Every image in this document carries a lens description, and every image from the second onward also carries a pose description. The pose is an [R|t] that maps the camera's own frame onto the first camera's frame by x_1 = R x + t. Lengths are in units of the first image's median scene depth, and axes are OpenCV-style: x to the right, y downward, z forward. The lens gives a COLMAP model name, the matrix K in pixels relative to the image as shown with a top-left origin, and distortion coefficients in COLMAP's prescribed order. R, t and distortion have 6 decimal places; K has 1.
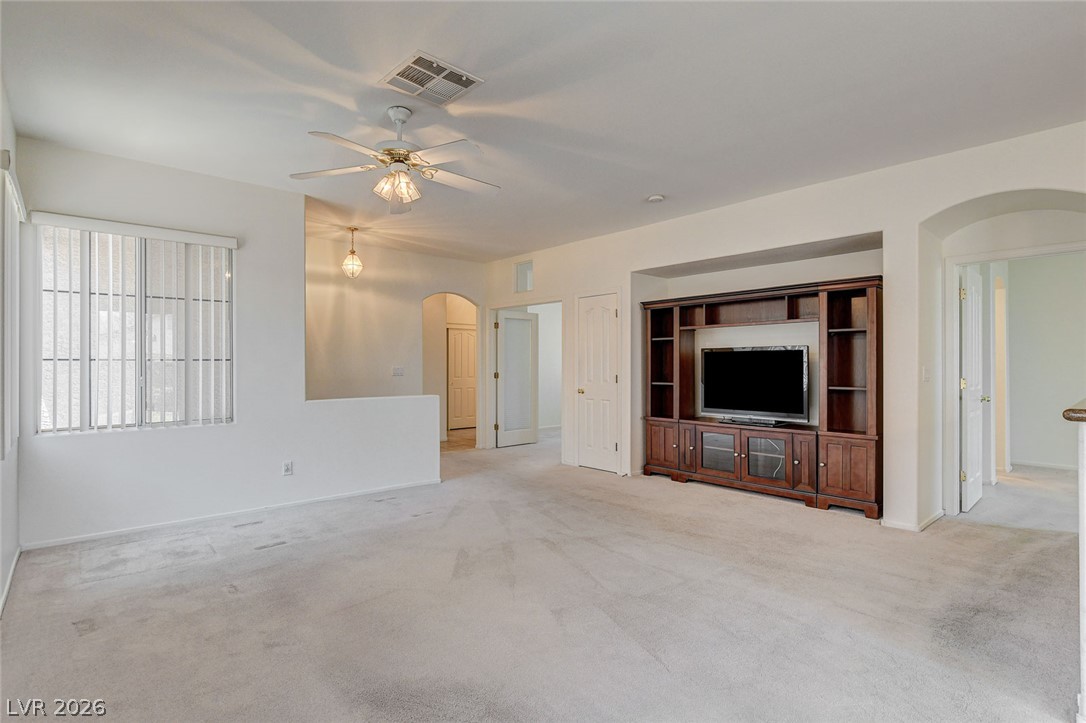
lens RADIAL K [[531.9, 0, 543.9], [0, 531.9, 364.8], [0, 0, 1]] dist [-0.024447, 0.000704]
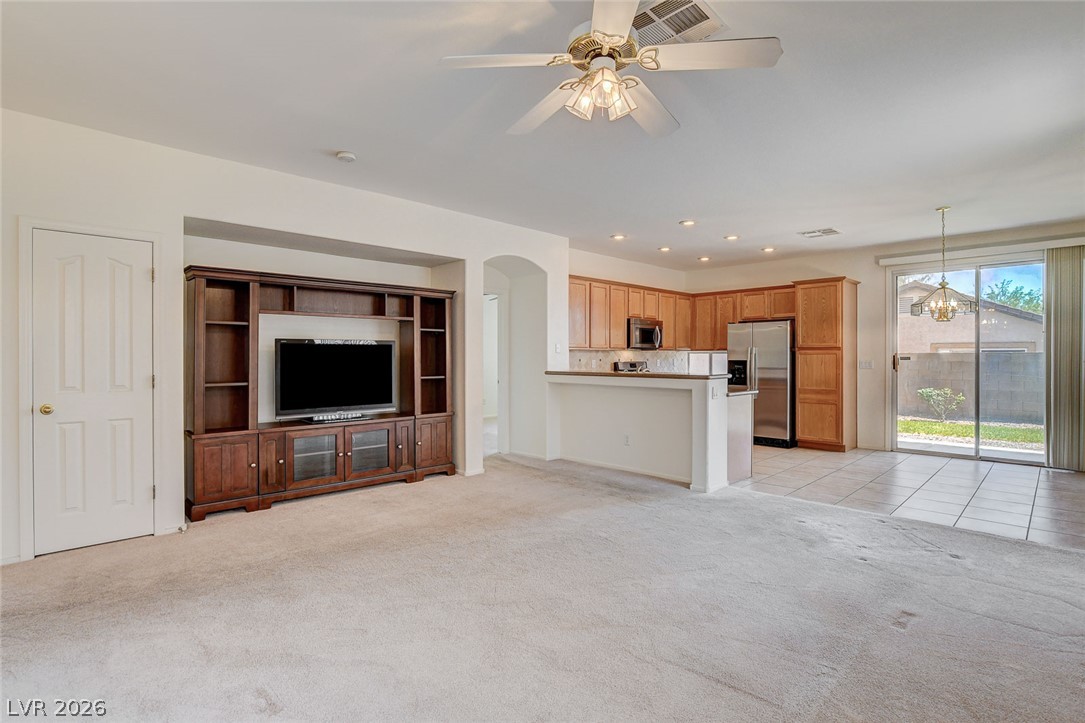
lens RADIAL K [[526.3, 0, 547.5], [0, 526.3, 355.9], [0, 0, 1]] dist [-0.019778, -0.000082]
pose [[-0.048464, 0.001154, 0.998824, -0.633643], [-0.001434, 0.999998, -0.001225, -0.004227], [-0.998824, -0.001492, -0.048463, 0.746676]]
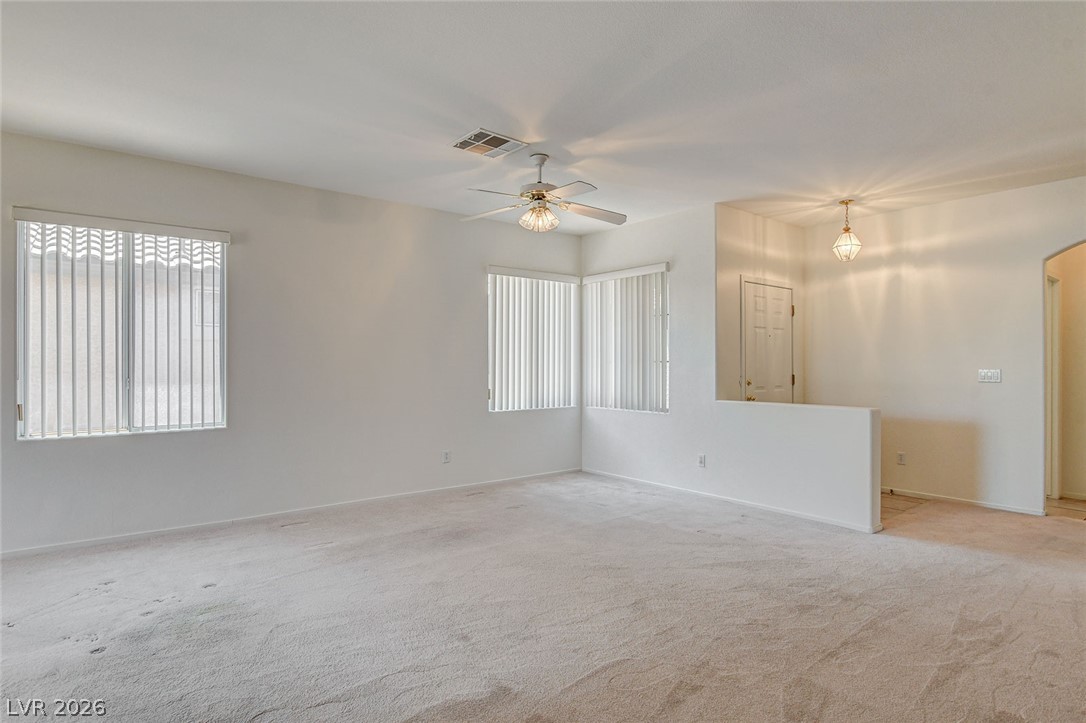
lens RADIAL K [[571.4, 0, 543.0], [0, 571.4, 361.5], [0, 0, 1]] dist [-0.048238, -0.000235]
pose [[-0.064557, -0.005488, -0.997899, 0.695108], [0.000816, 0.999984, -0.005552, -0.002071], [0.997914, -0.001172, -0.064552, 0.738538]]
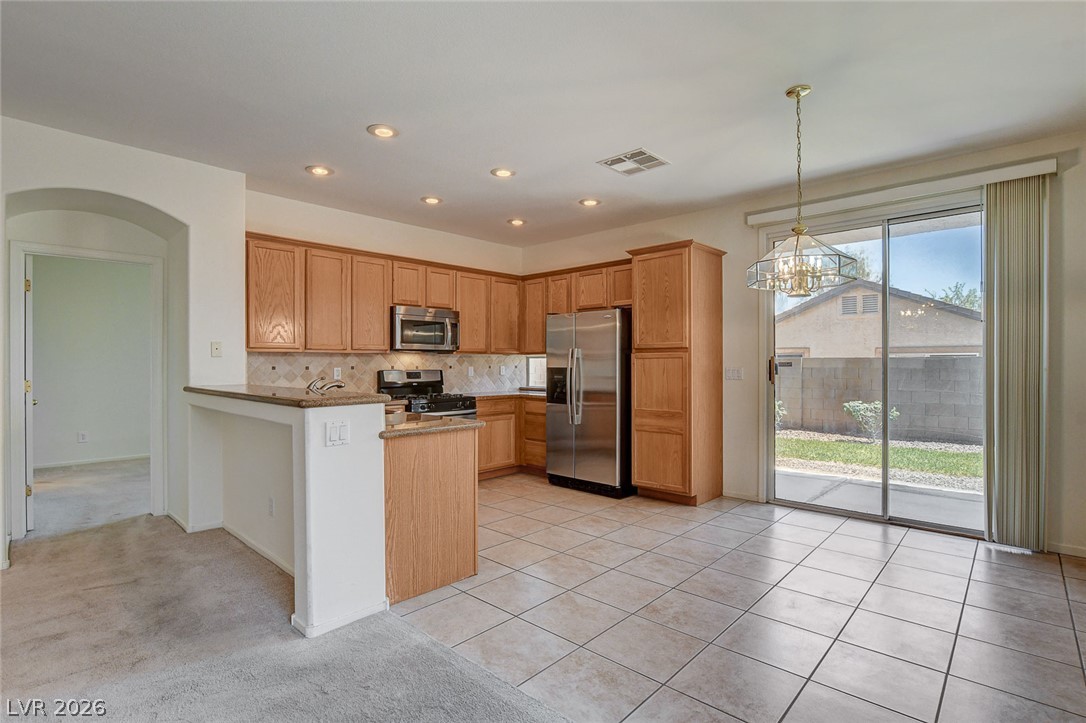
lens RADIAL K [[523.9, 0, 547.2], [0, 523.9, 362.6], [0, 0, 1]] dist [-0.023051, 0.000482]
pose [[-0.092573, 0.001939, 0.995704, -0.137550], [0.000704, 0.999998, -0.001882, -0.002129], [-0.995706, 0.000527, -0.092574, 0.192743]]
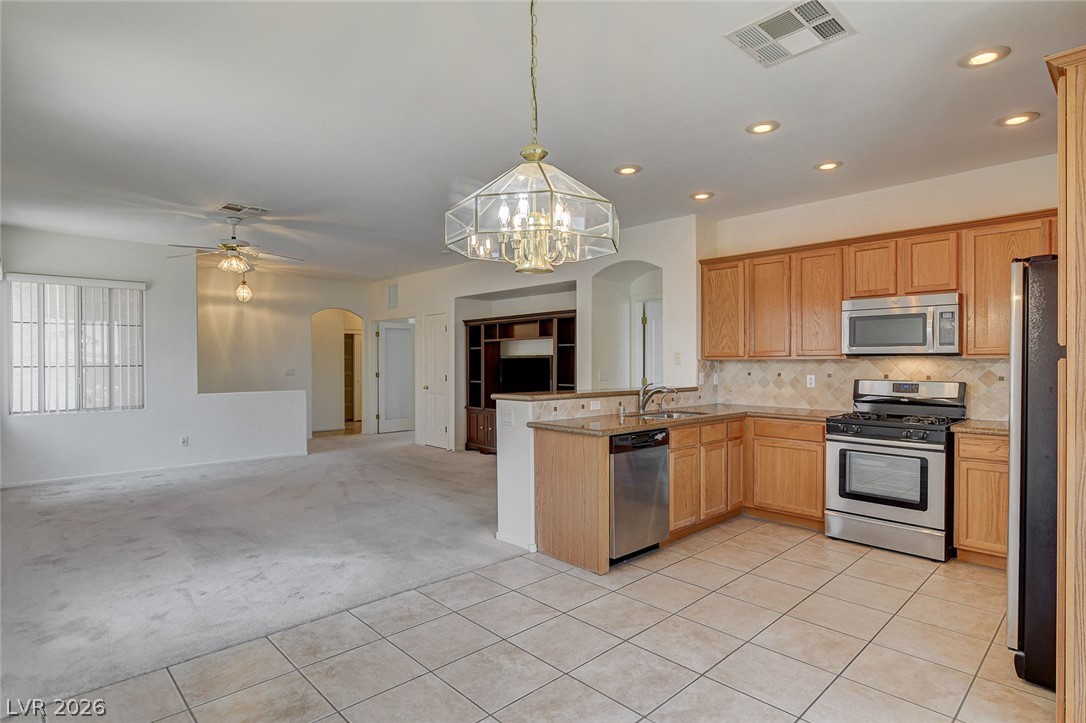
lens RADIAL K [[562.3, 0, 540.2], [0, 562.3, 364.1], [0, 0, 1]] dist [-0.020609, -0.000261]
pose [[0.999645, -0.000473, 0.026630, 0.435159], [0.000314, 0.999982, 0.006006, -0.021531], [-0.026633, -0.005995, 0.999627, -0.530526]]
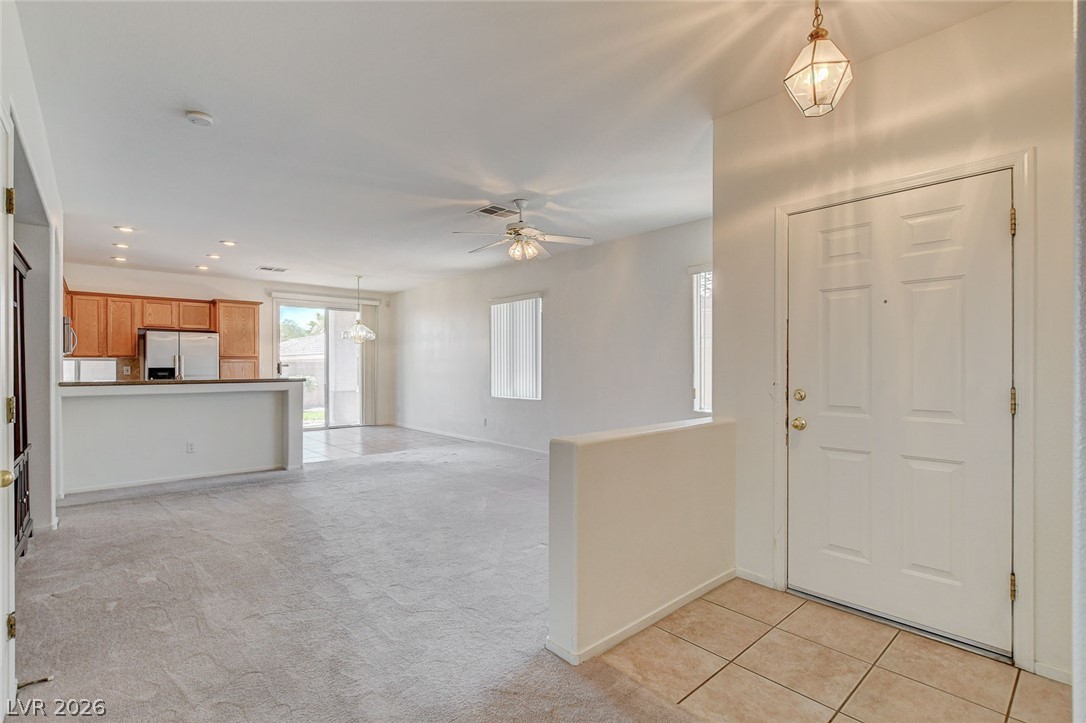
lens RADIAL K [[507.6, 0, 540.9], [0, 507.6, 365.8], [0, 0, 1]] dist [0.000193, -0.000216]
pose [[-0.999963, -0.000235, 0.008637, -0.231942], [-0.000241, 1.000000, -0.000715, 0.001500], [-0.008636, -0.000717, -0.999962, 1.680683]]
